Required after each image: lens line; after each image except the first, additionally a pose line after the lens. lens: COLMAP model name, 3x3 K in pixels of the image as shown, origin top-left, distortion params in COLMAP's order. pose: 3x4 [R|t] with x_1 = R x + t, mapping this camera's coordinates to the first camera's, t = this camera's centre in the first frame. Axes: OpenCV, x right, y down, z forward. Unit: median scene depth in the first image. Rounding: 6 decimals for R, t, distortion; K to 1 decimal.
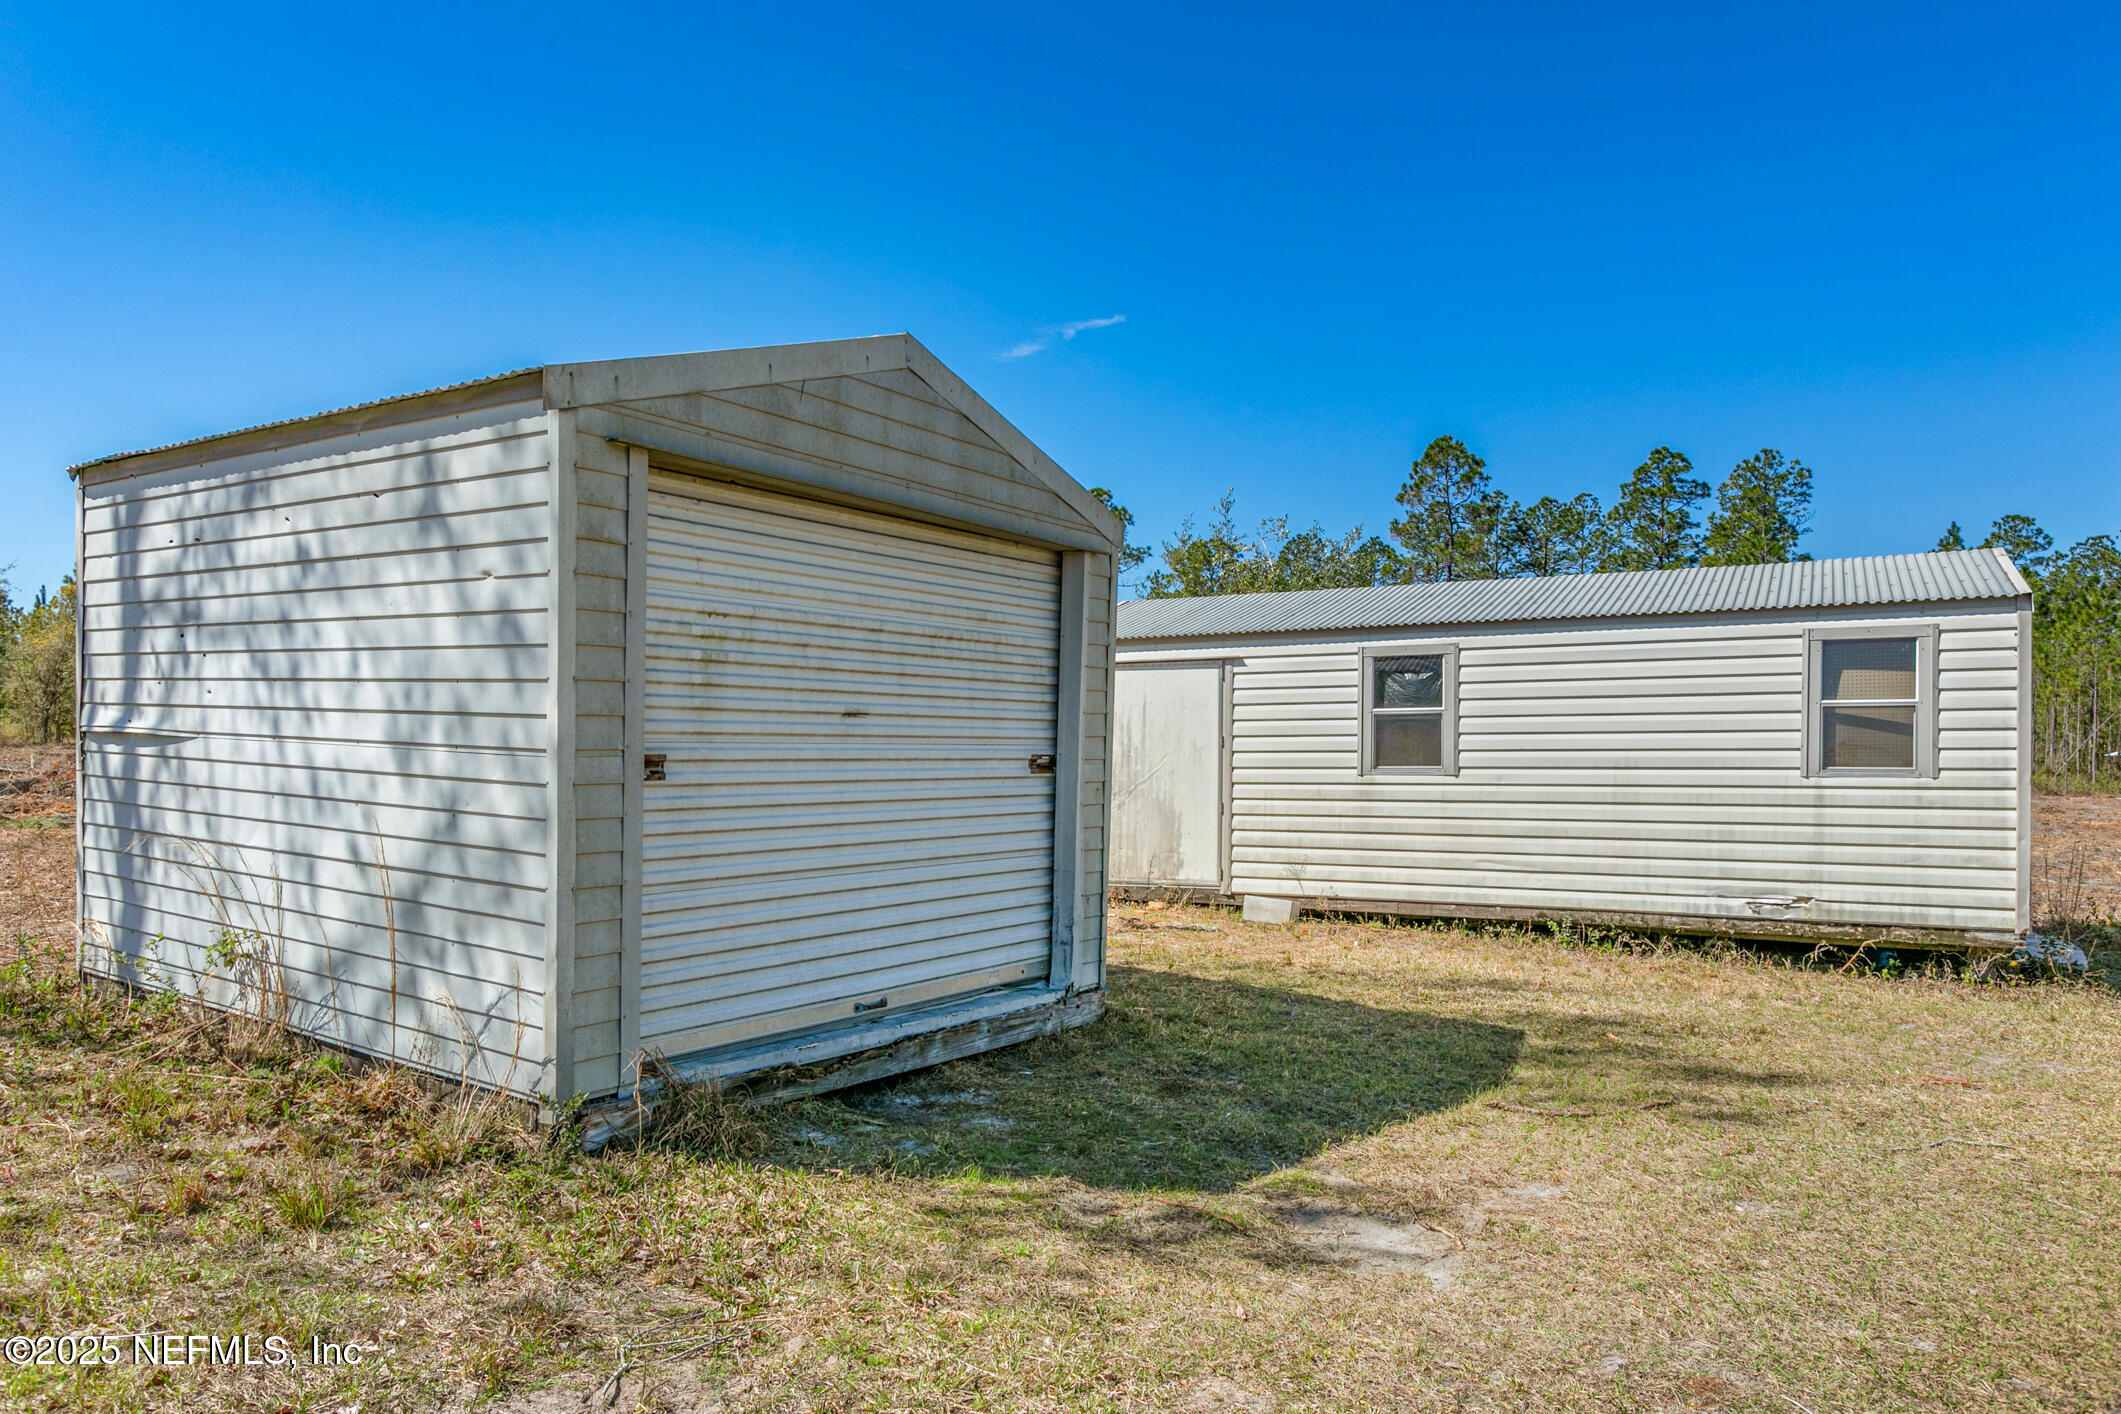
lens RADIAL K [[1365.8, 0, 1051.5], [0, 1365.8, 768.6], [0, 0, 1]] dist [0.007936, 0.001433]
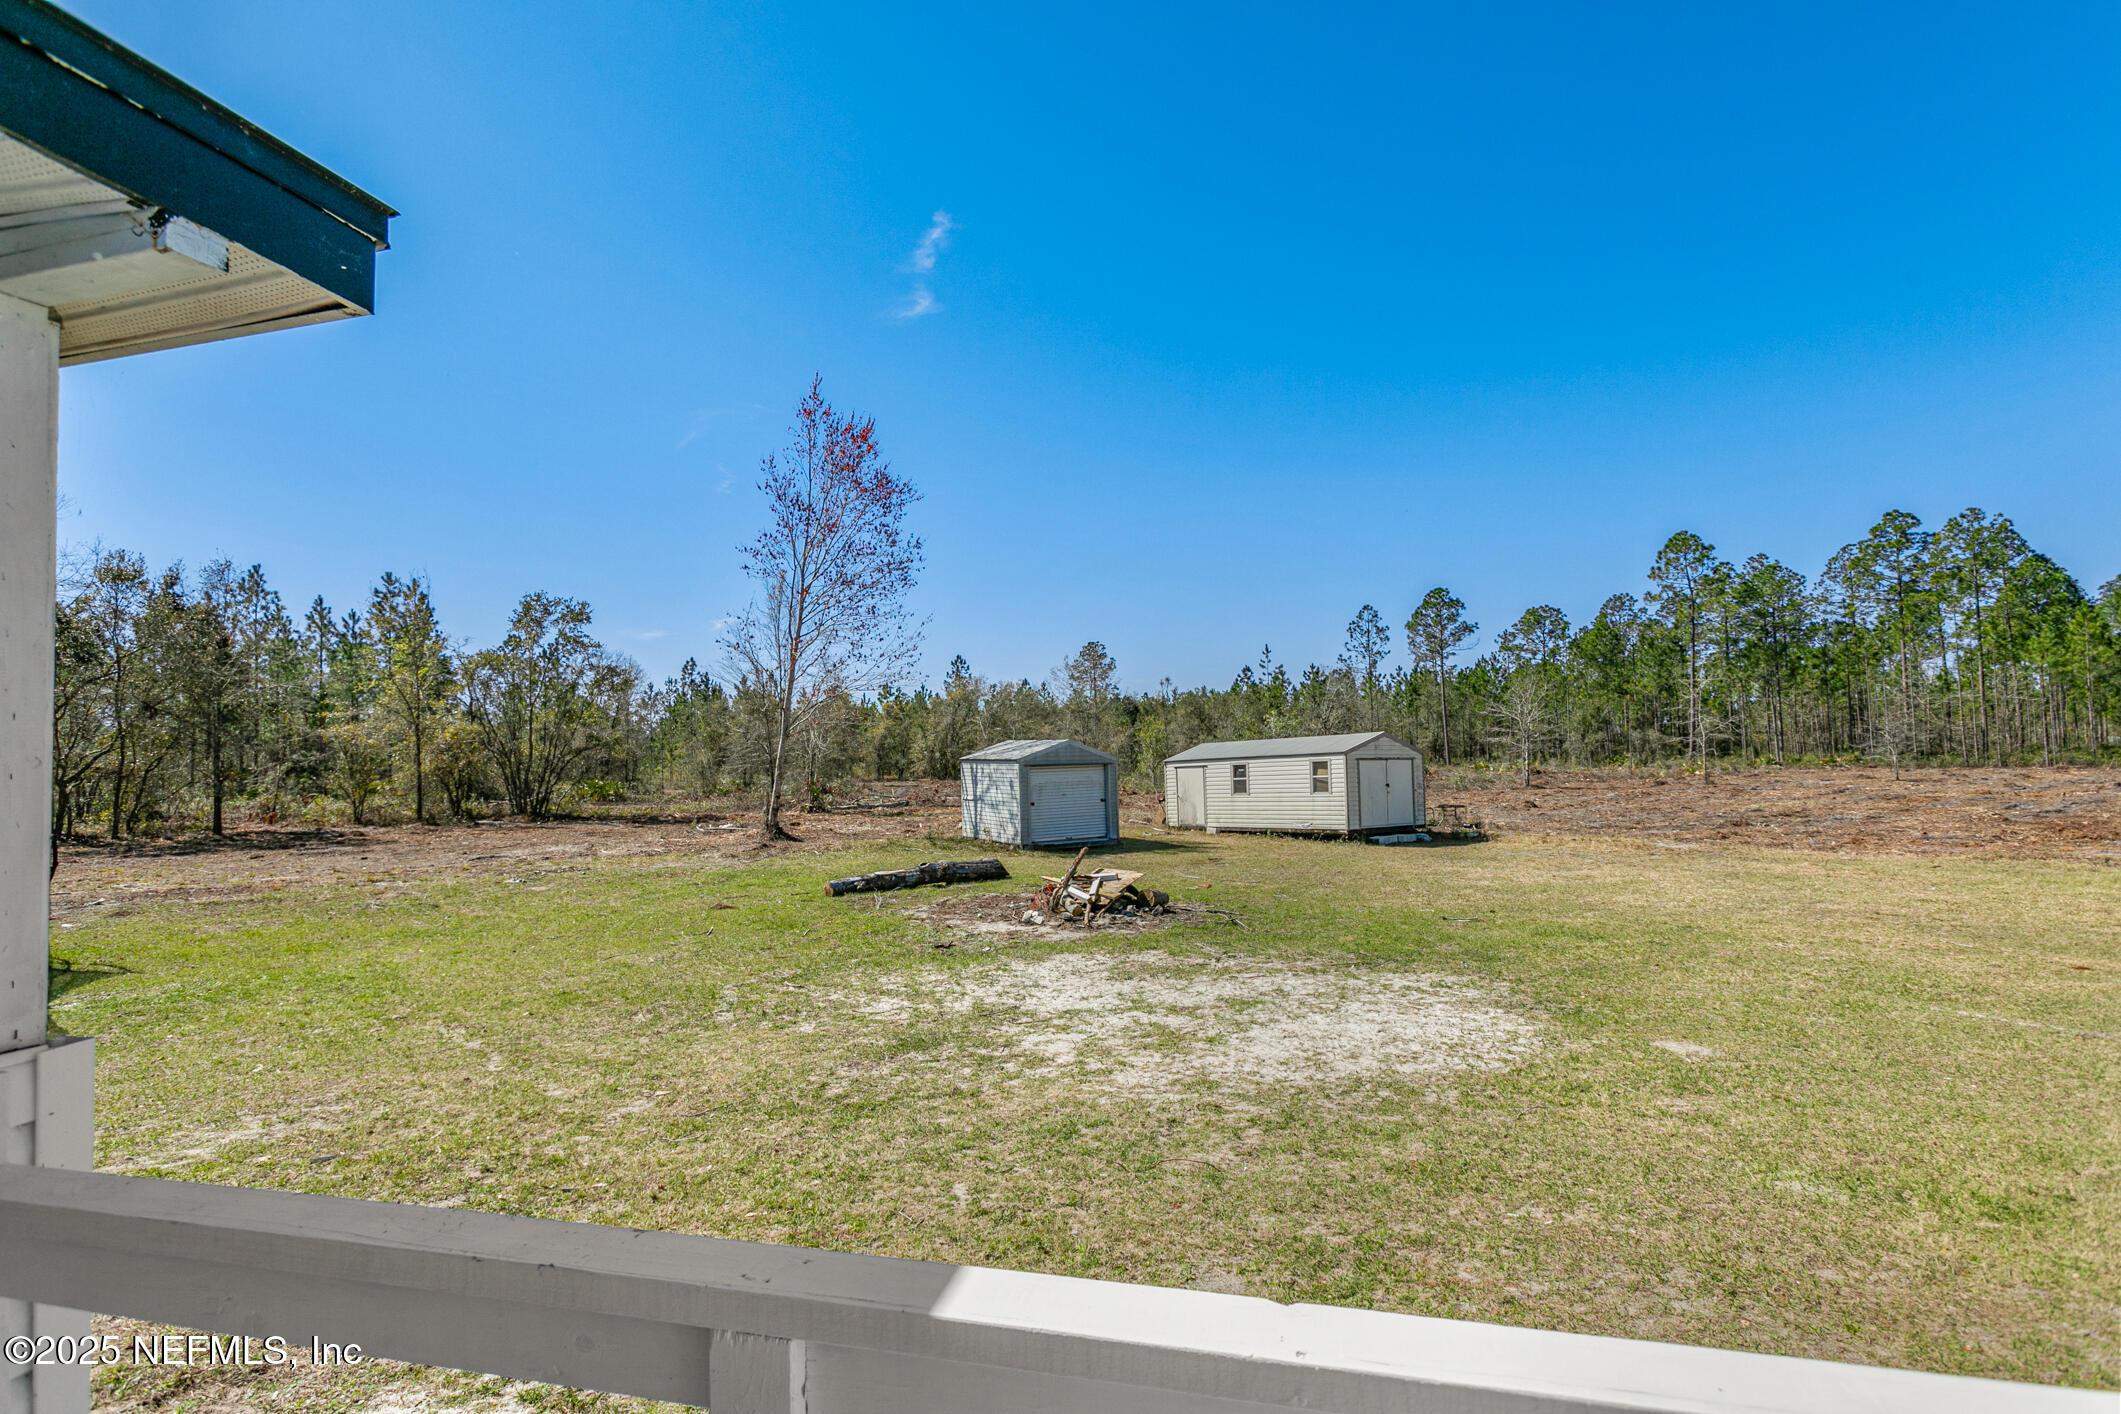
lens RADIAL K [[1083.7, 0, 1060.5], [0, 1083.7, 707.0], [0, 0, 1]] dist [-0.014306, 0.000382]
pose [[0.907238, -0.058765, -0.416493, 1.111876], [0.035004, 0.997306, -0.064465, -0.066531], [0.419159, 0.043906, 0.906850, -2.068375]]
